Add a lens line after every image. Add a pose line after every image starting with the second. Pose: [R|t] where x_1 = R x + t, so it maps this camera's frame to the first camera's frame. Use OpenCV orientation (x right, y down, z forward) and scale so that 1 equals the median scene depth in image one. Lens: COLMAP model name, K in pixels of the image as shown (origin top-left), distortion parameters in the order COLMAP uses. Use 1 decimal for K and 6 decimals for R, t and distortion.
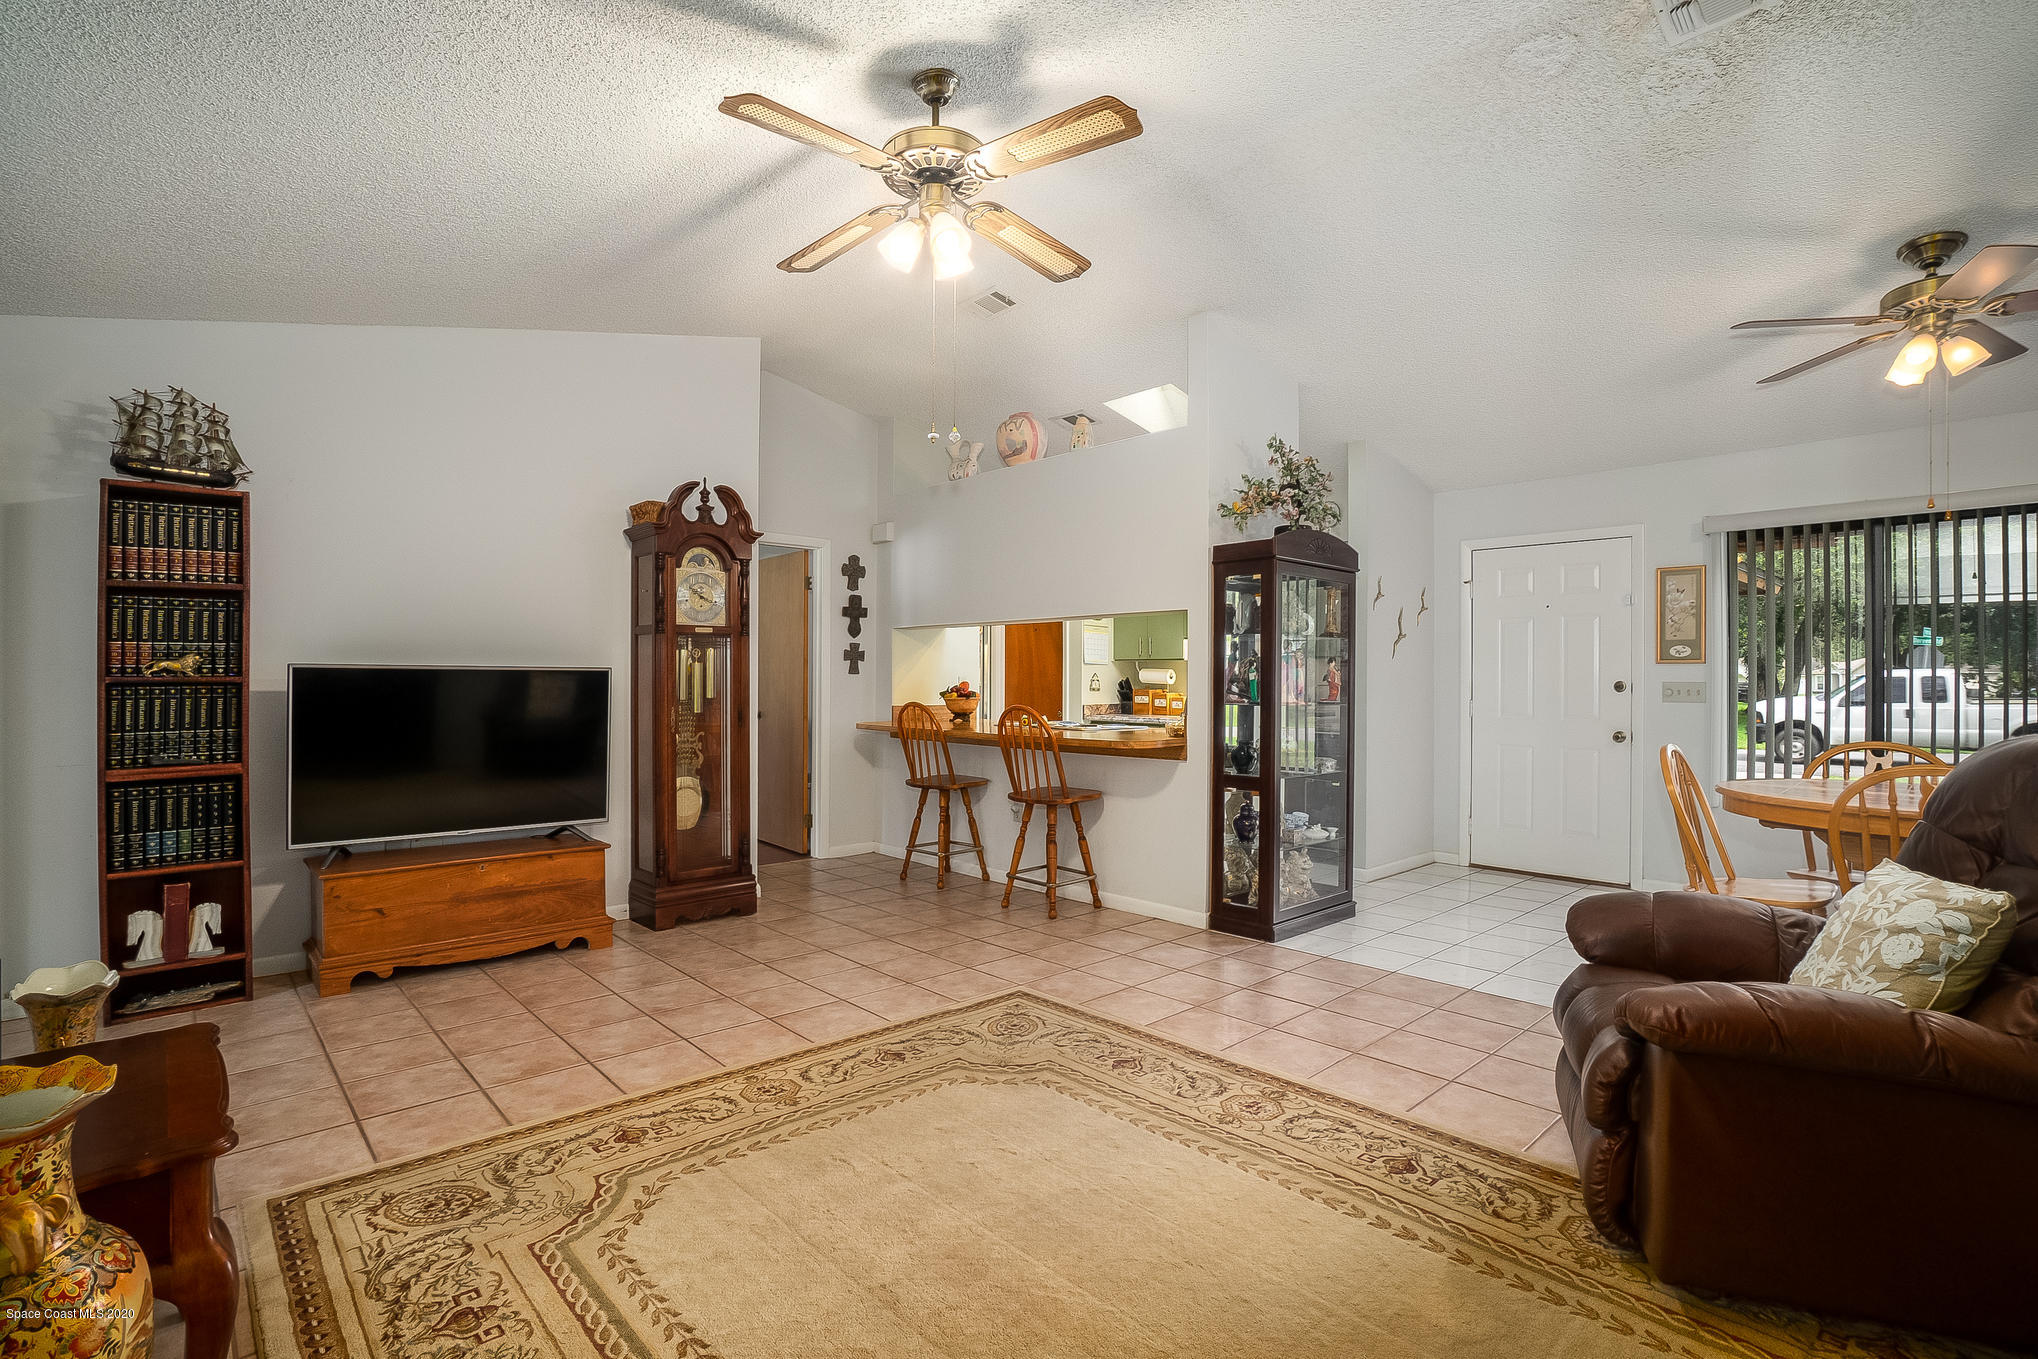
lens RADIAL K [[962.0, 0, 1008.5], [0, 962.0, 677.1], [0, 0, 1]] dist [-0.036935, 0.004490]
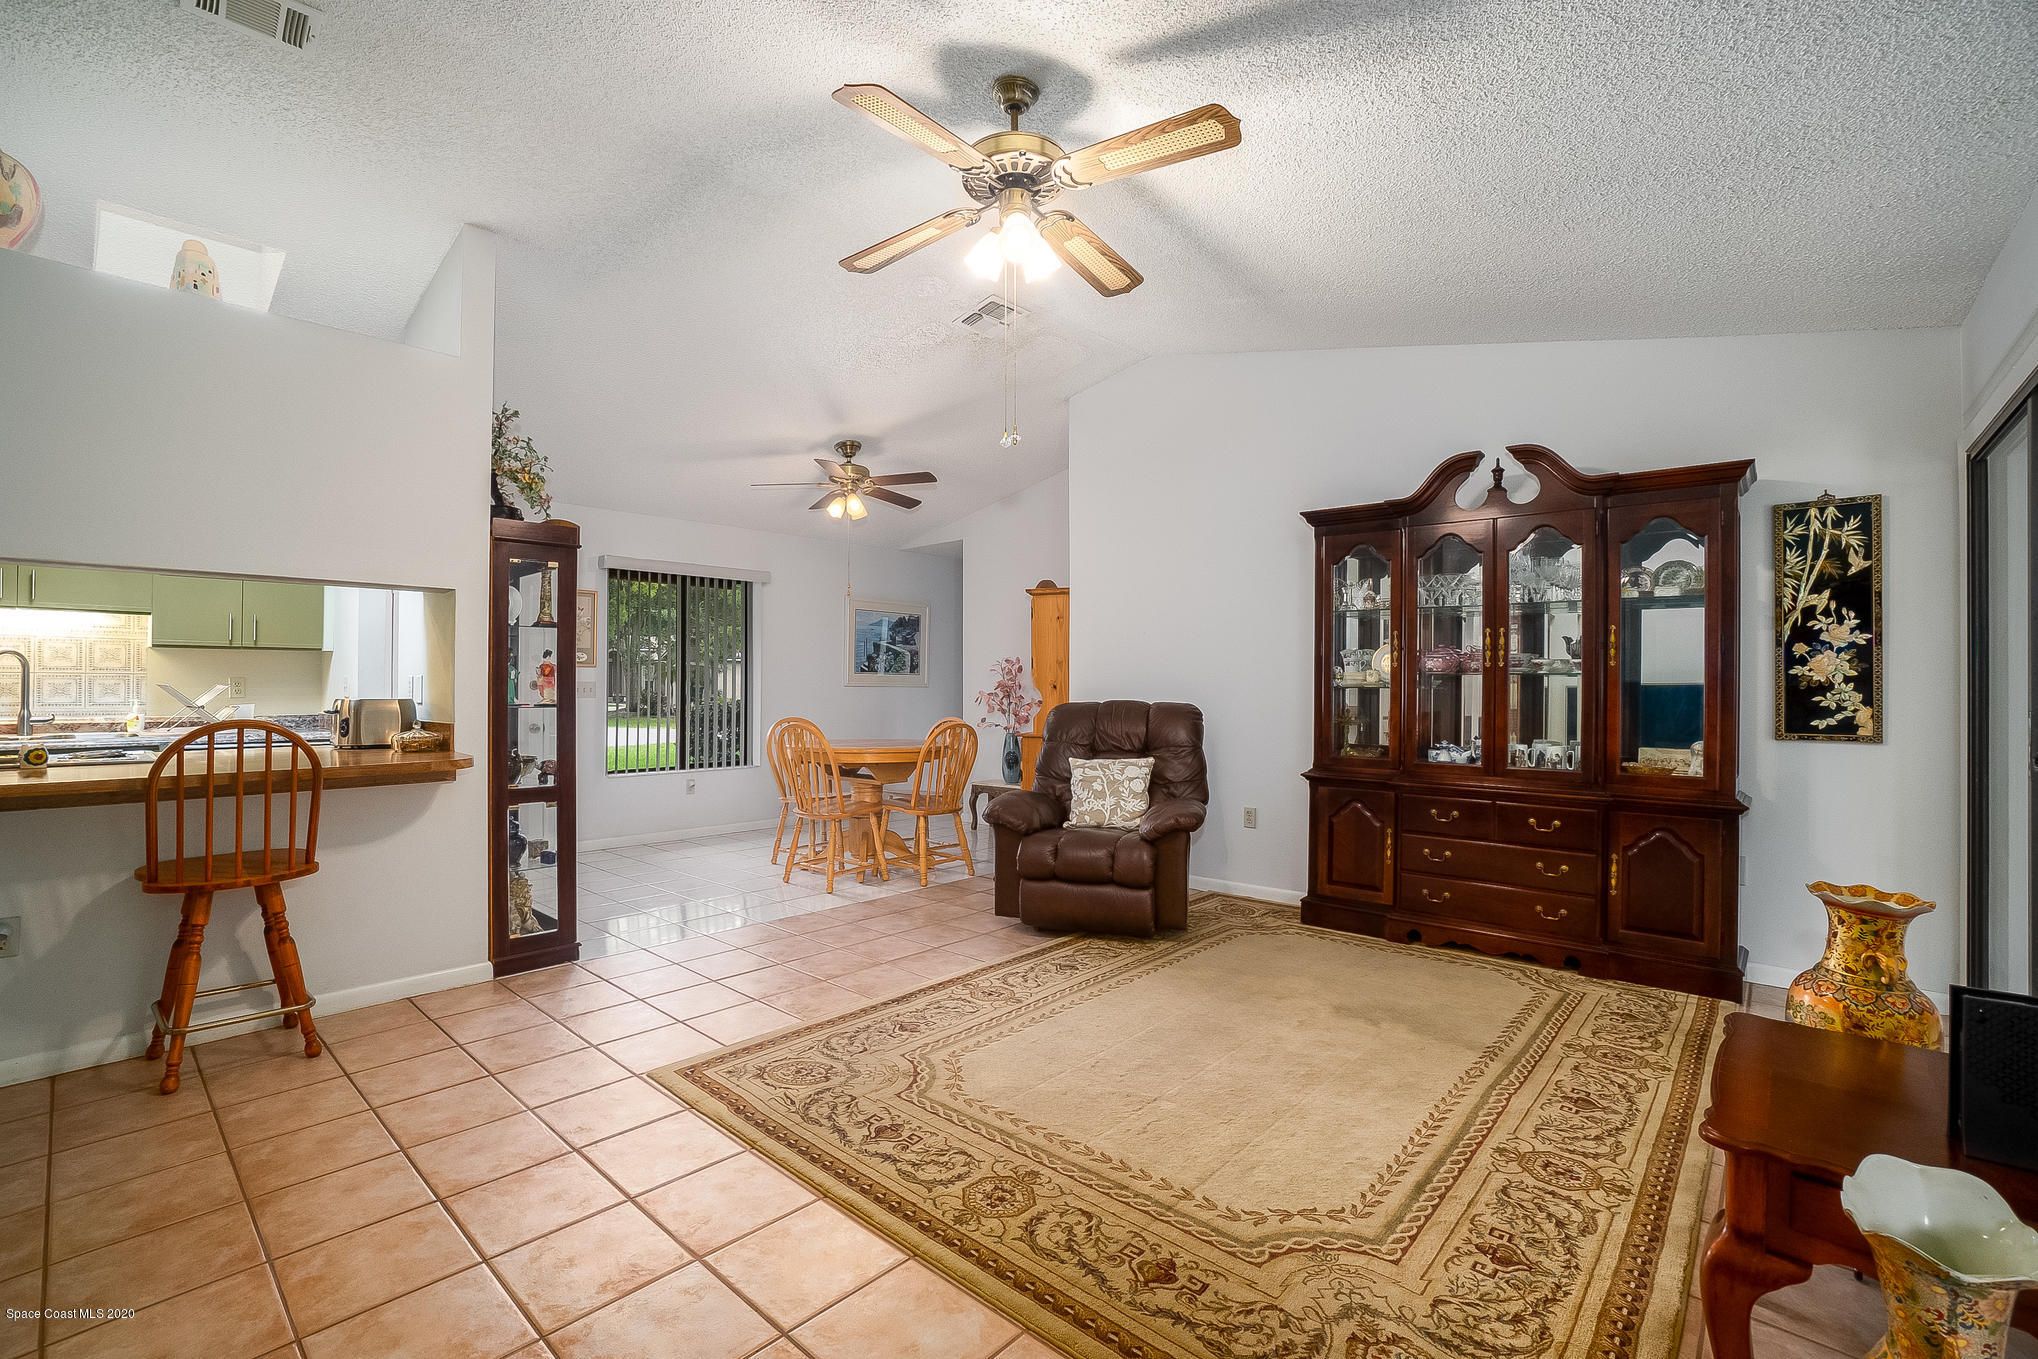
lens RADIAL K [[895.8, 0, 989.5], [0, 895.8, 684.9], [0, 0, 1]] dist [-0.047779, 0.009182]
pose [[-0.088013, -0.001833, 0.996118, -0.938919], [-0.008991, 0.999959, 0.001045, 0.006621], [-0.996079, -0.008864, -0.088026, 1.031856]]
